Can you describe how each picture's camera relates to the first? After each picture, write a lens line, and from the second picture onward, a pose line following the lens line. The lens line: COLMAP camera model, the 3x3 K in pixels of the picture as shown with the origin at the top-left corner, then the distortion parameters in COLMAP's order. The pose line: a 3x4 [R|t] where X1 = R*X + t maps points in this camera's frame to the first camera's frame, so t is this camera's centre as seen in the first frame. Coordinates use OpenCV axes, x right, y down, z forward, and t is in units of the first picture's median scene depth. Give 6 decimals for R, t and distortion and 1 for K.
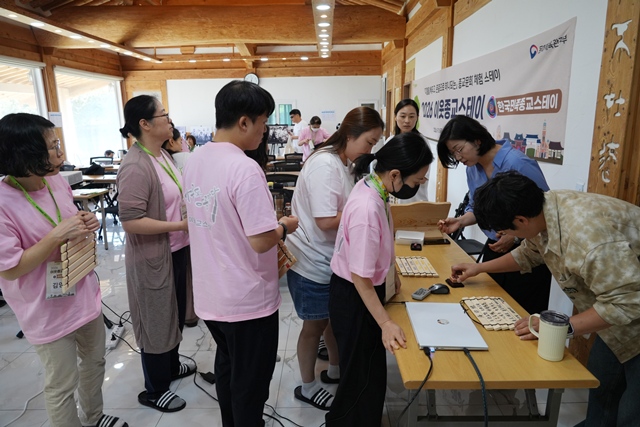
lens RADIAL K [[434.6, 0, 320.0], [0, 434.6, 213.5], [0, 0, 1]] dist [-0.035336, 0.020464]
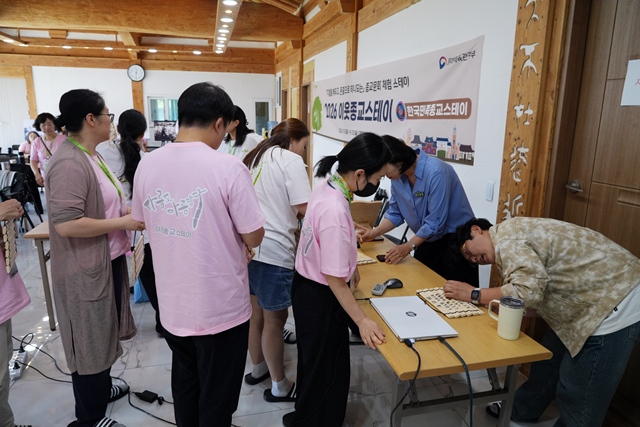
lens RADIAL K [[434.6, 0, 320.0], [0, 434.6, 213.5], [0, 0, 1]] dist [-0.035336, 0.020464]
pose [[0.964157, -0.026543, 0.264002, -0.106490], [0.025460, 0.999648, 0.007522, -0.005974], [-0.264109, -0.000531, 0.964493, 0.014433]]
